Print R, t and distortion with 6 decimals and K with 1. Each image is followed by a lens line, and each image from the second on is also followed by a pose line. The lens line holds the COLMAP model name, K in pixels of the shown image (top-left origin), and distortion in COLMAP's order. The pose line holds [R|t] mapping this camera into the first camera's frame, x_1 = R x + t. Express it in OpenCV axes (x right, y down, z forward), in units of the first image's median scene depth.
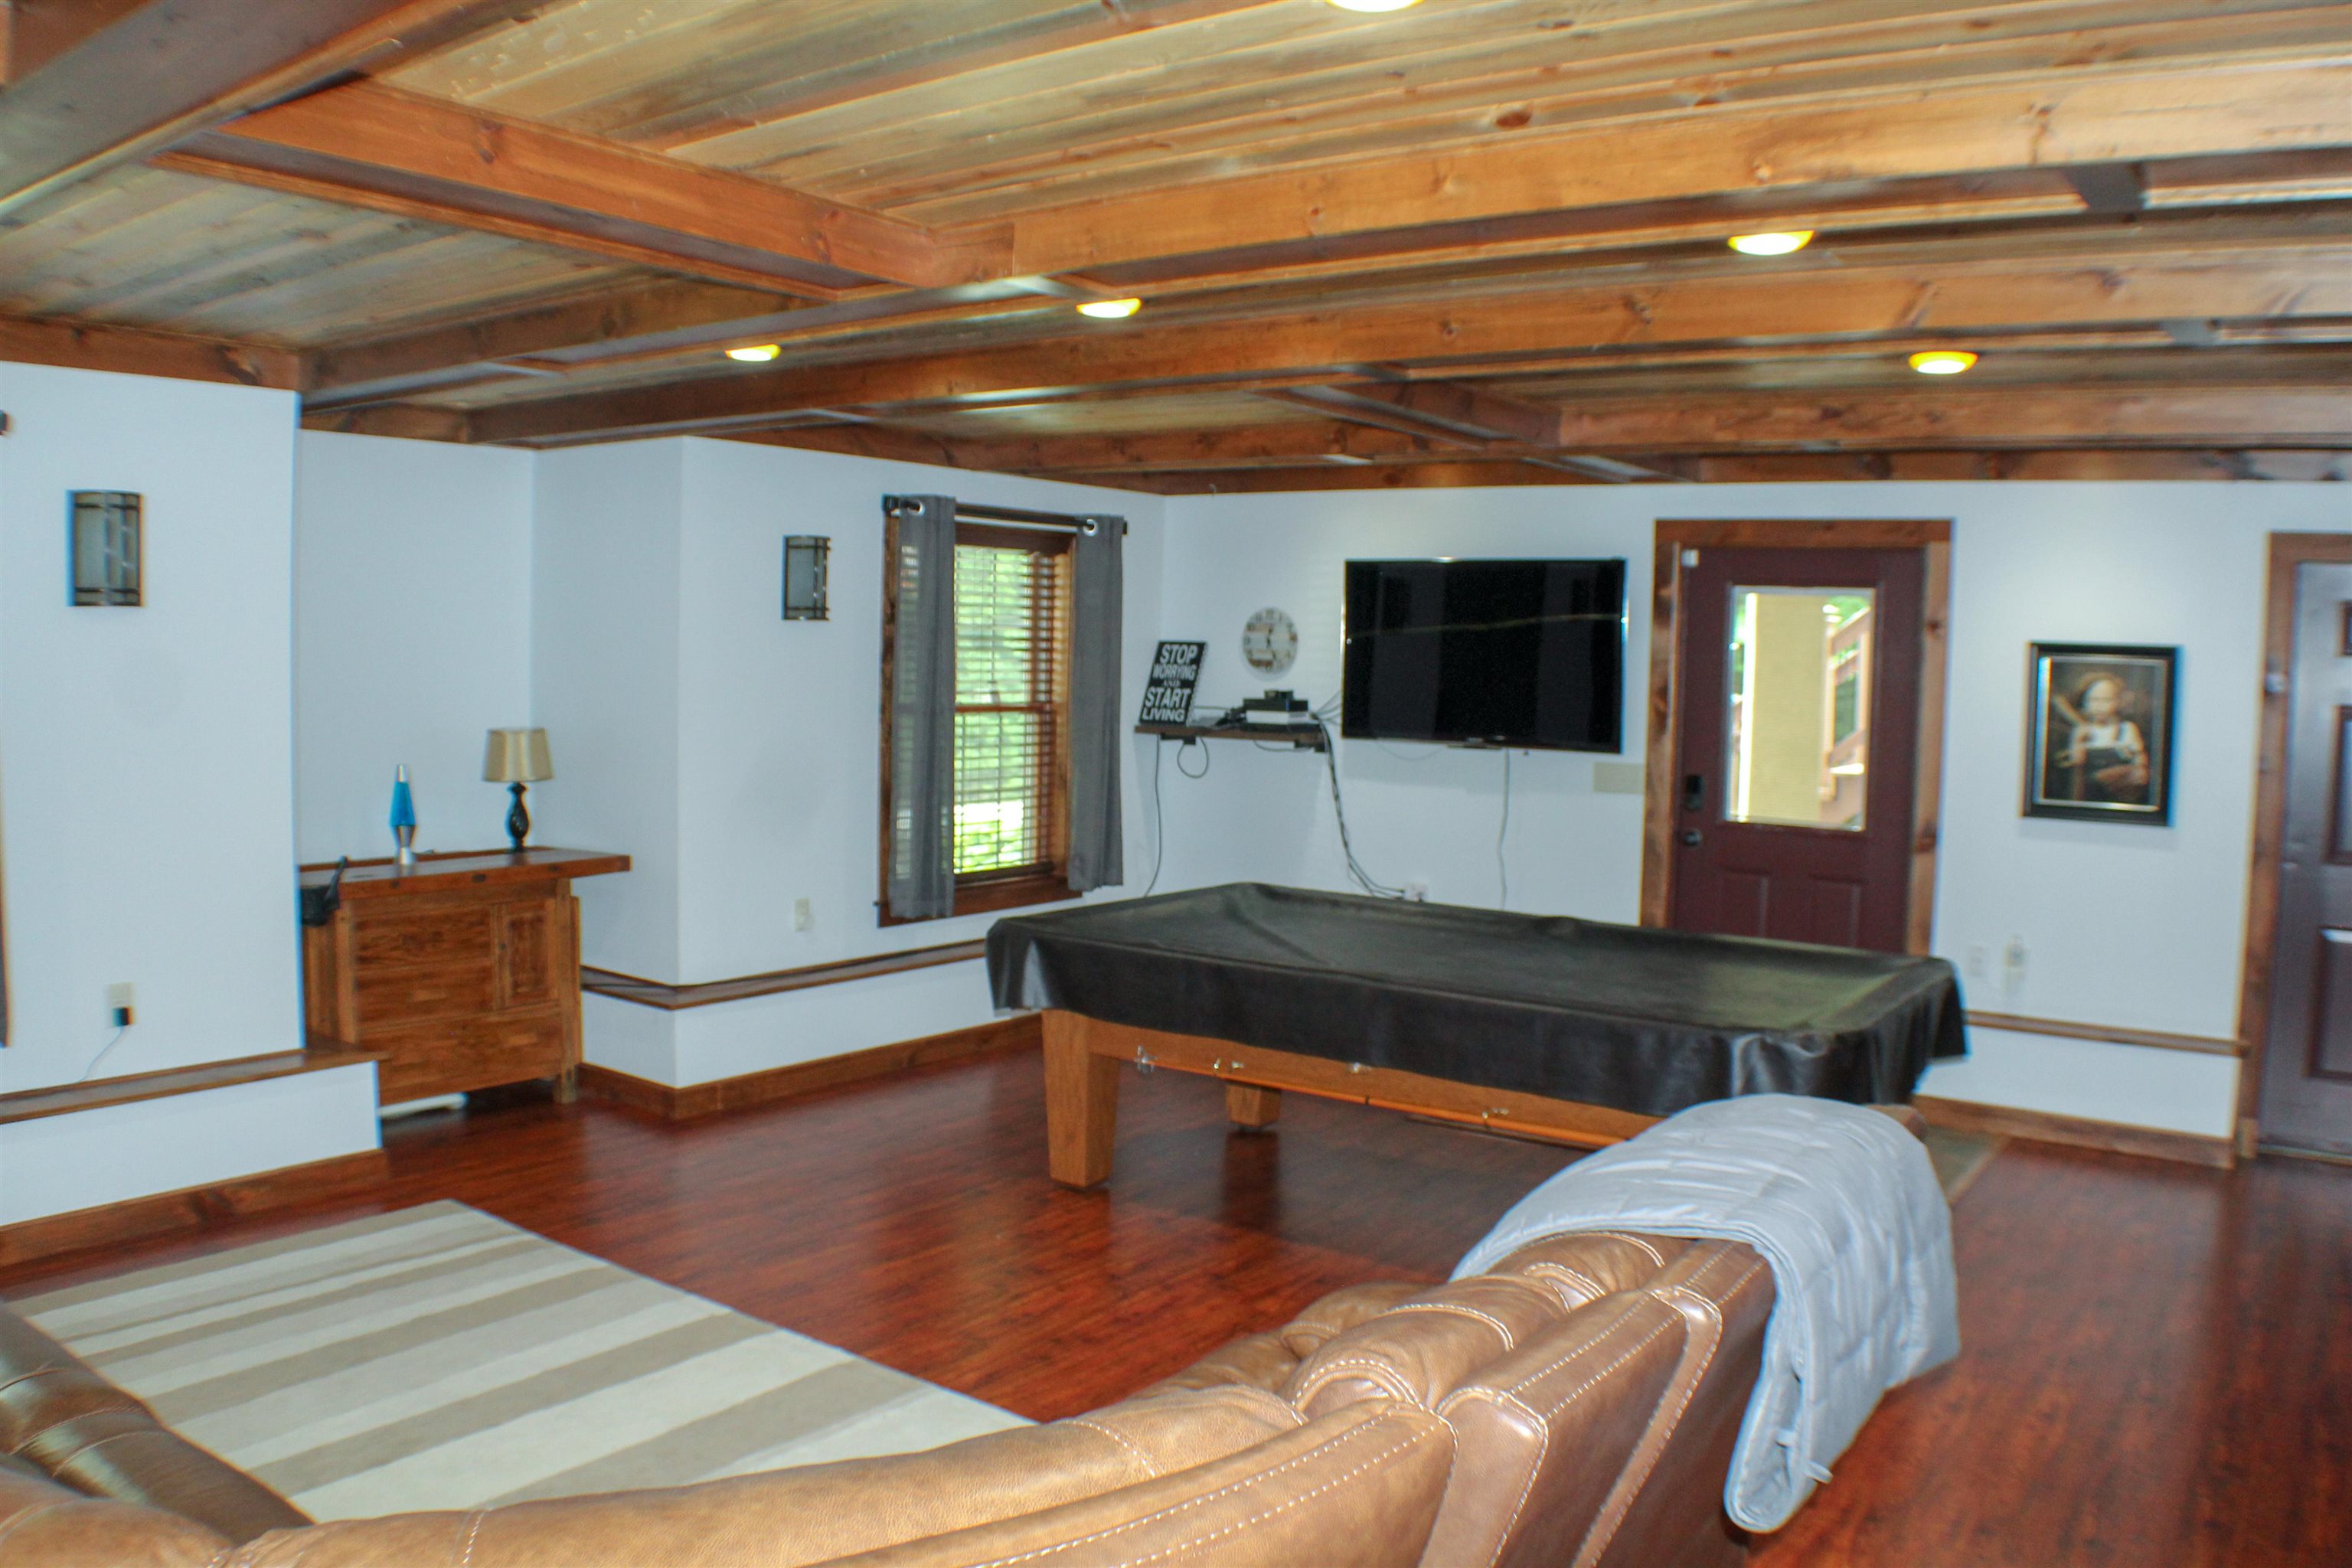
lens RADIAL K [[1797.3, 0, 1176.0], [0, 1797.3, 784.0], [0, 0, 1]] dist [-0.190760, 0.003658]
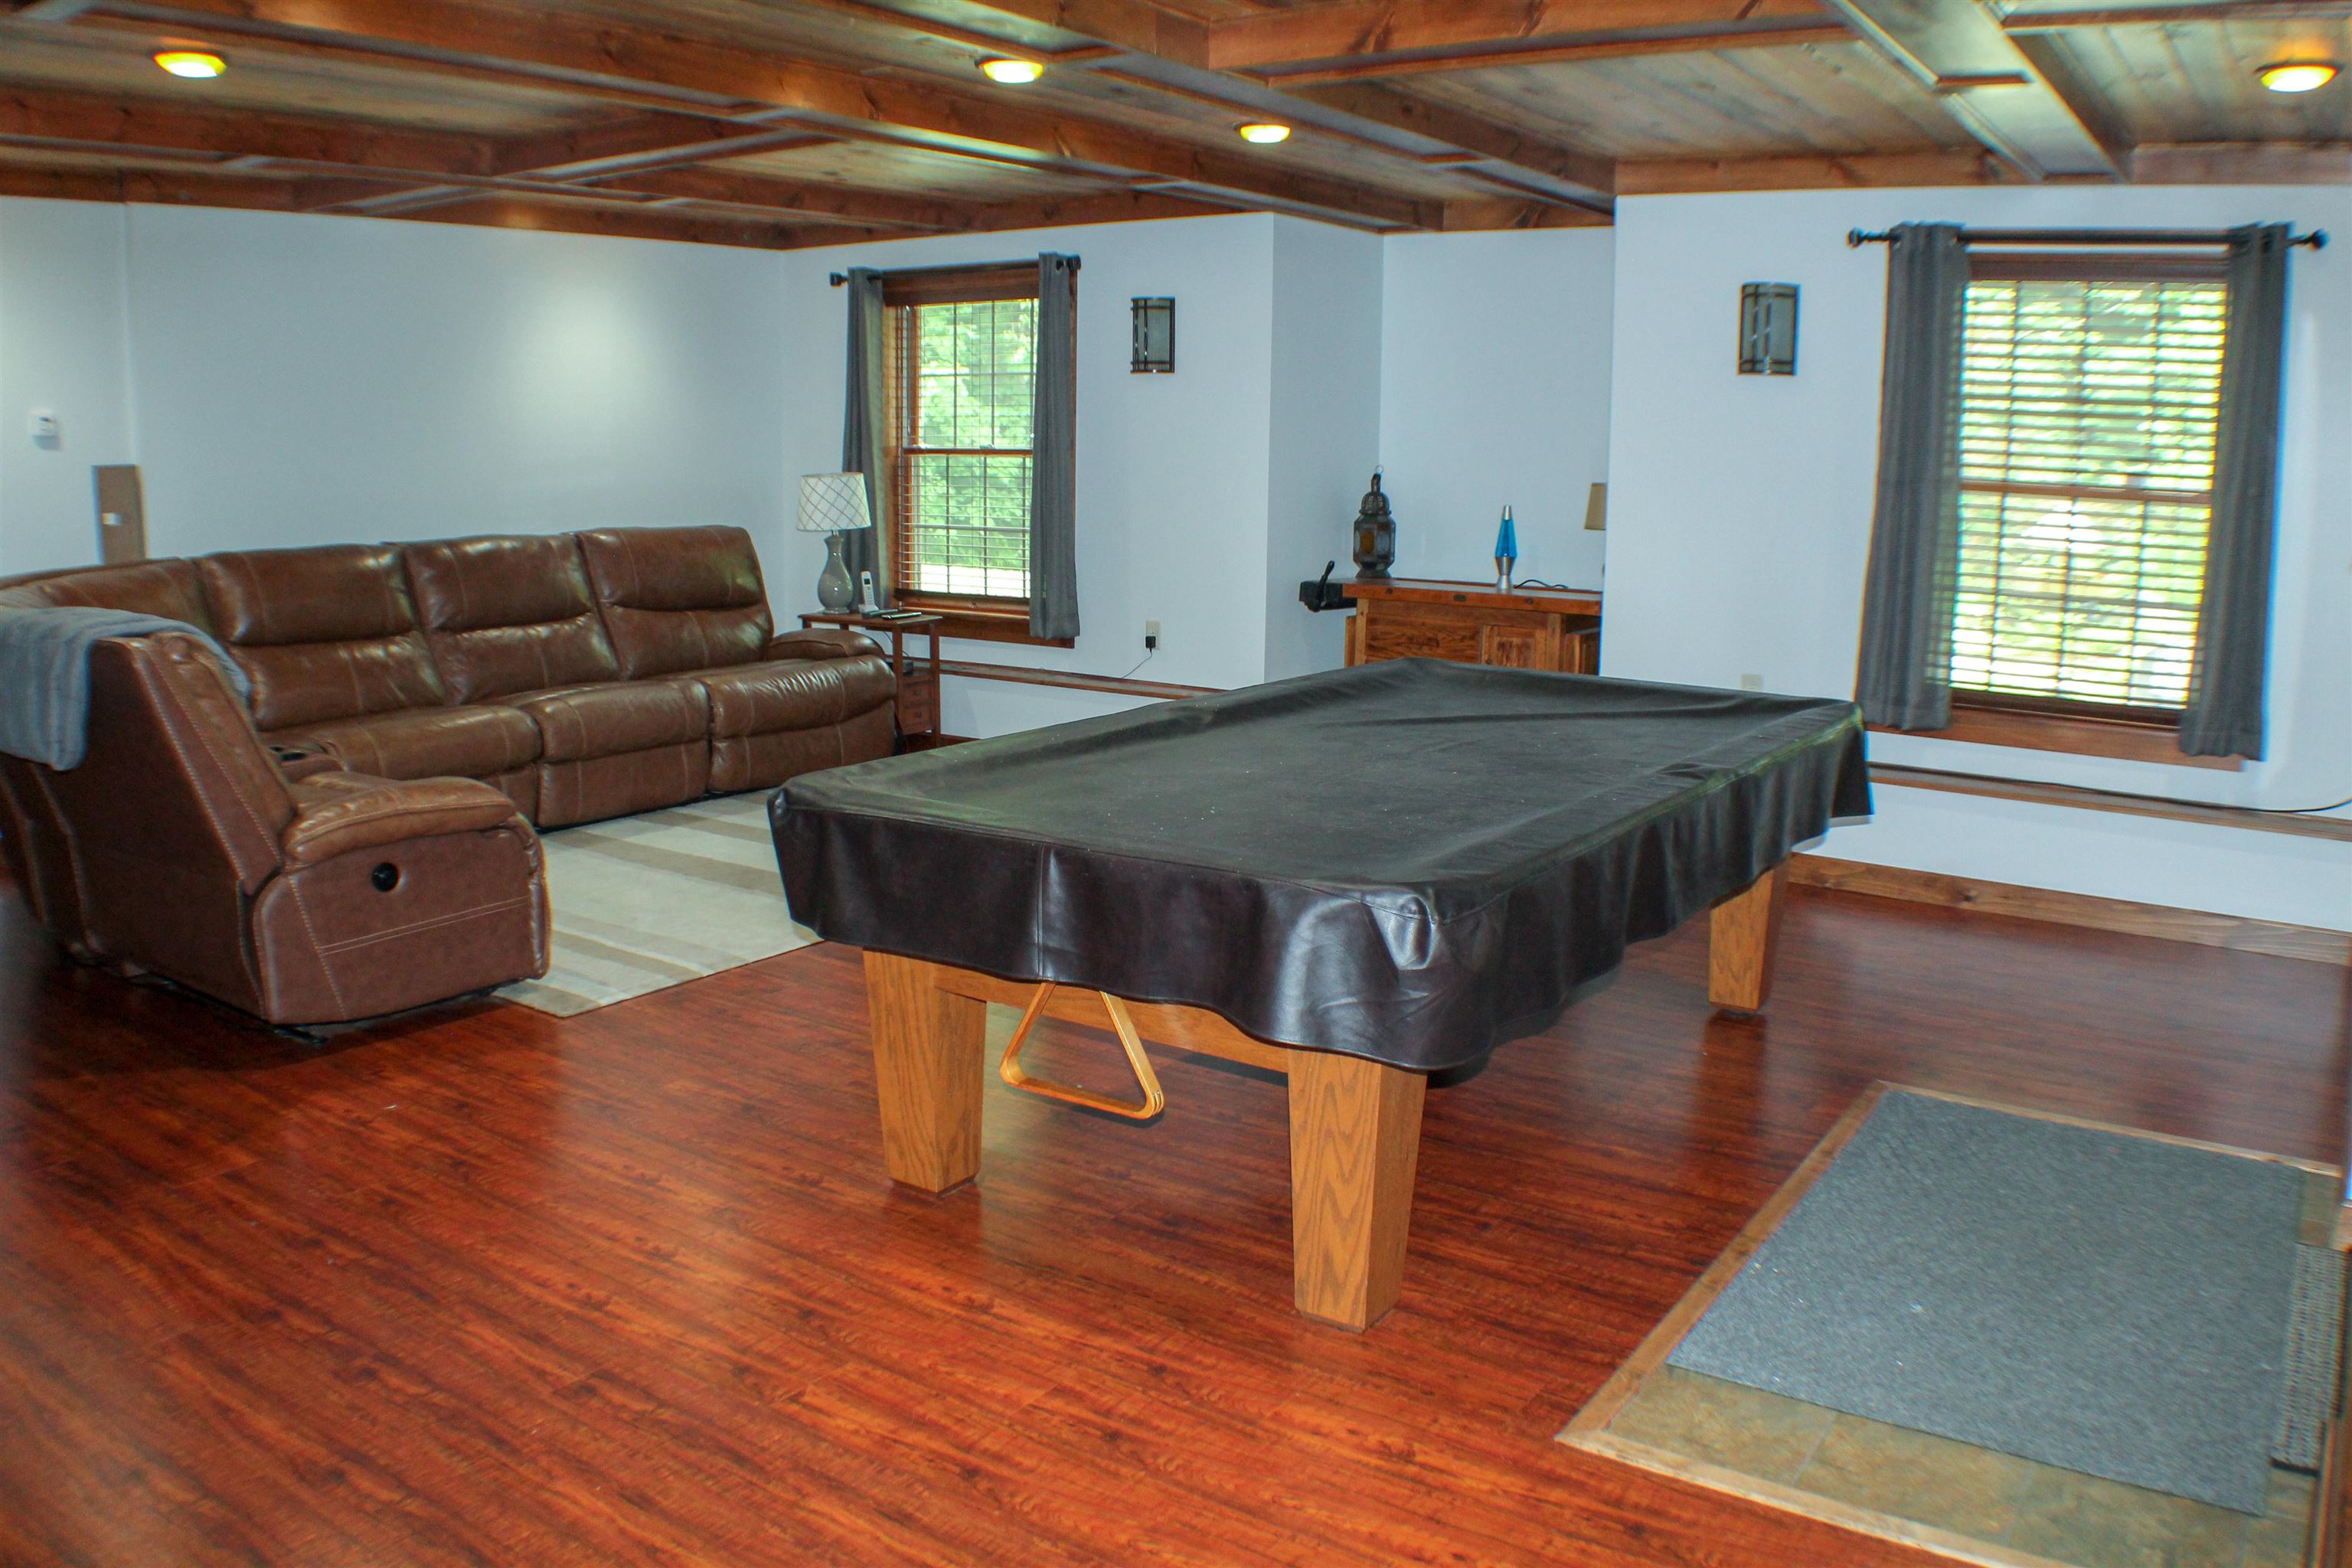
lens RADIAL K [[1813.1, 0, 1176.0], [0, 1813.1, 784.0], [0, 0, 1]] dist [-0.196758, 0.075506]
pose [[0.025259, 0.179399, -0.983452, 1.049640], [-0.081670, 0.980848, 0.176826, -0.029747], [0.996339, 0.075852, 0.039427, 0.975217]]
